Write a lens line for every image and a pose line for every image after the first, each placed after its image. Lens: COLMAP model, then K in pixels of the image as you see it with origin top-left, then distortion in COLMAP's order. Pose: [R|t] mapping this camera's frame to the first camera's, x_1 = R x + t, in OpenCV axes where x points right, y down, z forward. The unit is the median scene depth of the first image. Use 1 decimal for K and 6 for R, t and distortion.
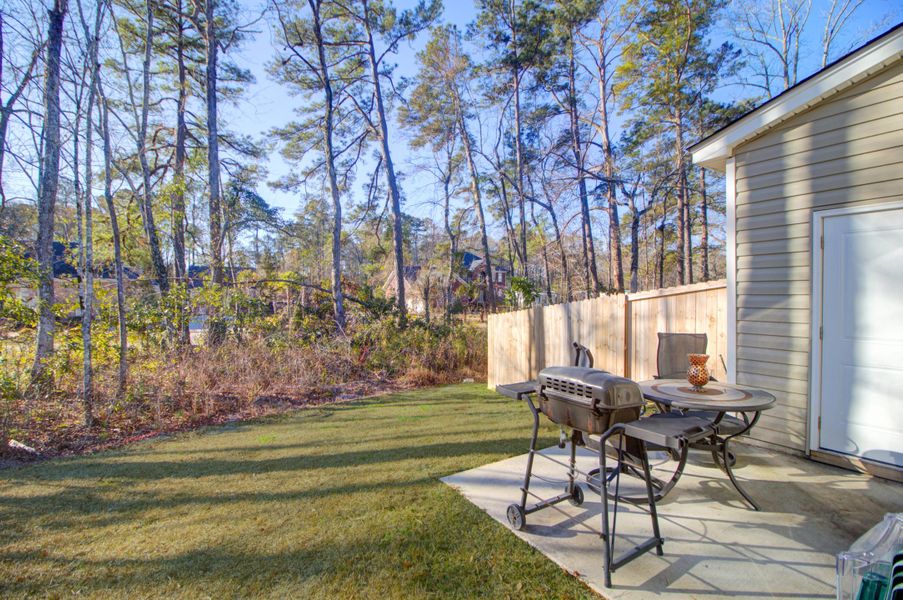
lens RADIAL K [[420.7, 0, 451.3], [0, 420.7, 297.1], [0, 0, 1]] dist [0.000384, -0.011518]
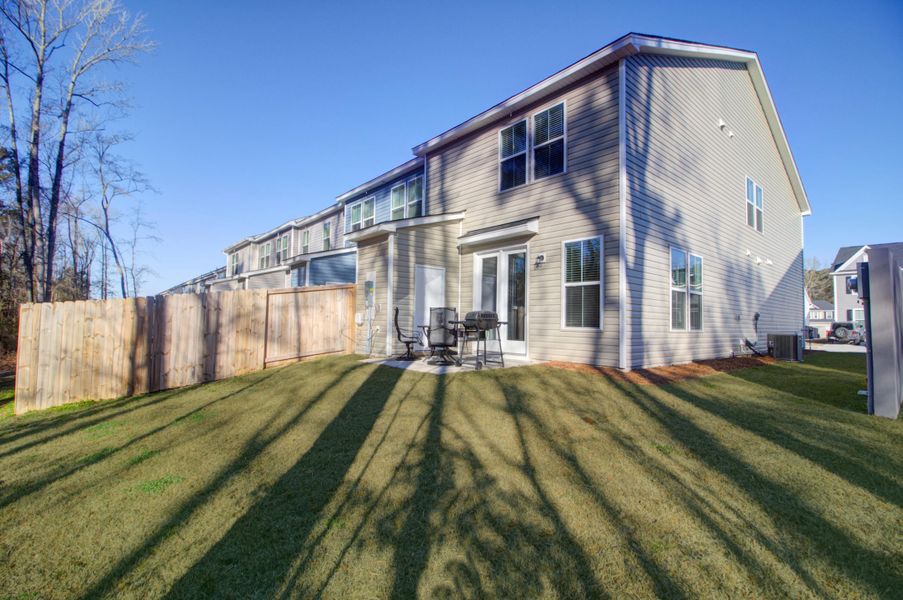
lens RADIAL K [[420.7, 0, 451.3], [0, 420.7, 297.1], [0, 0, 1]] dist [0.000384, -0.011518]
pose [[-0.163197, 0.087649, 0.982692, -1.577288], [0.000078, 0.996047, -0.088827, 0.215707], [-0.986593, -0.014420, -0.162559, 1.051968]]
